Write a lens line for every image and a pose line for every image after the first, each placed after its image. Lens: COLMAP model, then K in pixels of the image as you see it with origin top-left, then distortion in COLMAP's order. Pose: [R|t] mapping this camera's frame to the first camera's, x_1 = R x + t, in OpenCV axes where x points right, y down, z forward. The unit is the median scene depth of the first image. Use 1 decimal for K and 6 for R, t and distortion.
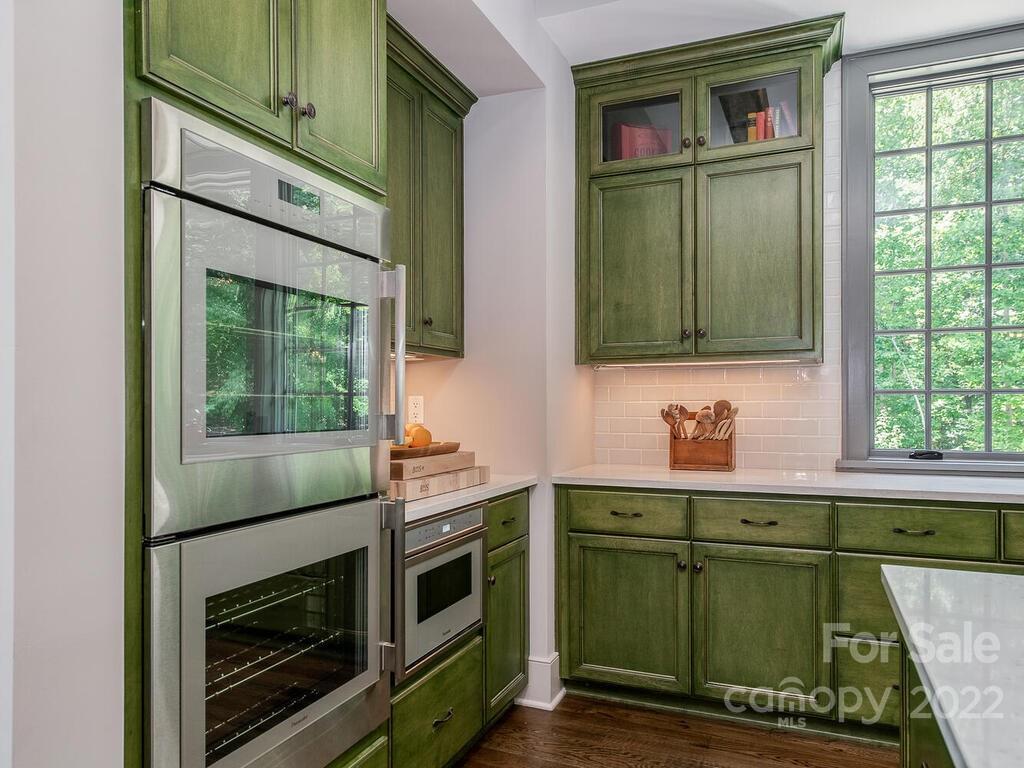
lens RADIAL K [[723.6, 0, 505.1], [0, 723.6, 413.9], [0, 0, 1]] dist [0.009311, 0.003779]
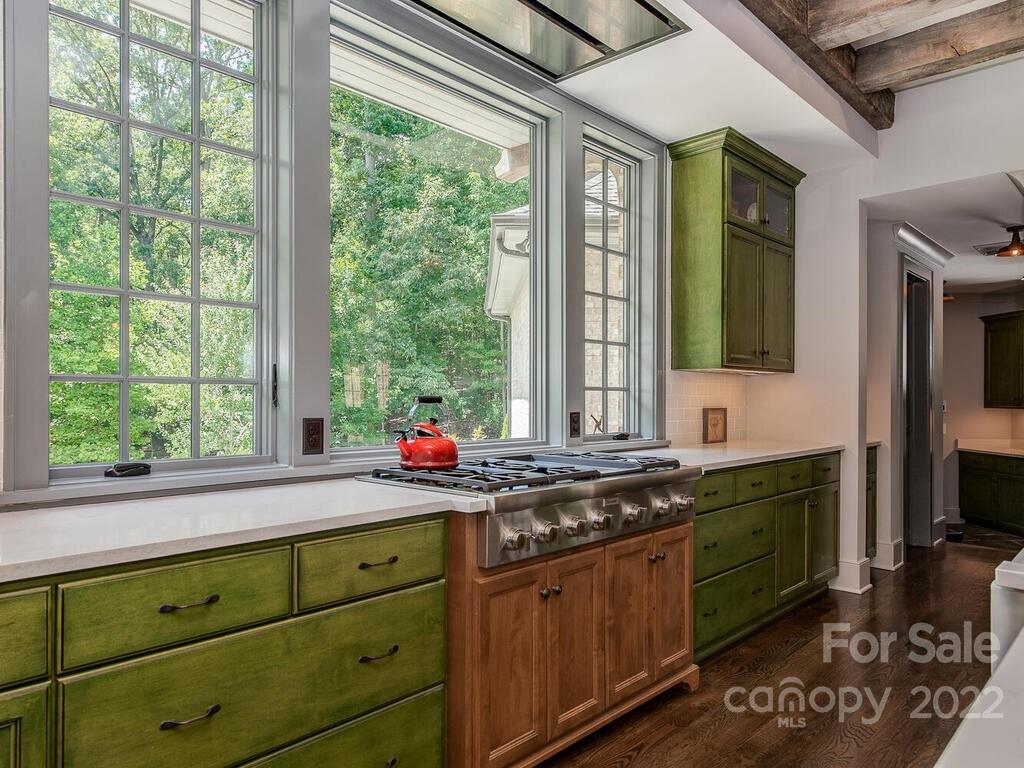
lens RADIAL K [[723.6, 0, 508.0], [0, 723.6, 386.2], [0, 0, 1]] dist [0.009311, 0.003779]
pose [[0.361721, 0.014615, 0.932172, 0.072175], [0.009285, 0.999771, -0.019278, -0.007536], [-0.932240, 0.015628, 0.361503, 0.455407]]
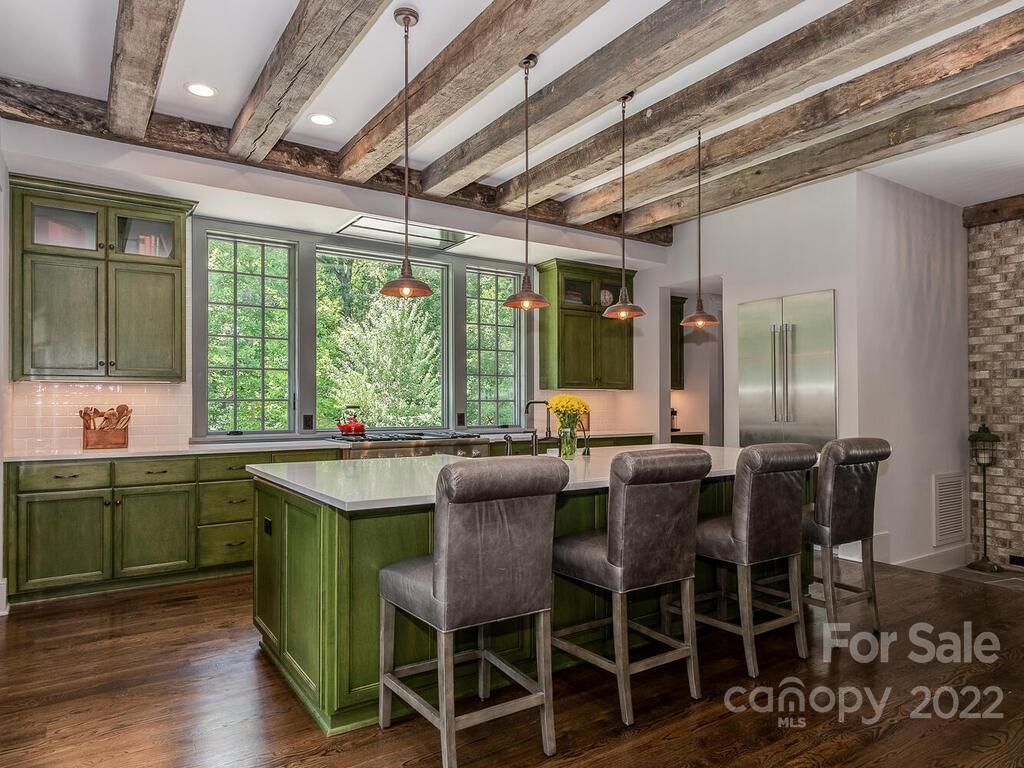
lens RADIAL K [[646.9, 0, 513.6], [0, 646.9, 385.8], [0, 0, 1]] dist [0.002834, -0.002438]
pose [[0.551998, 0.022095, 0.833552, -0.479702], [0.014069, 0.999260, -0.035804, 0.003783], [-0.833726, 0.031491, 0.551279, -0.606798]]
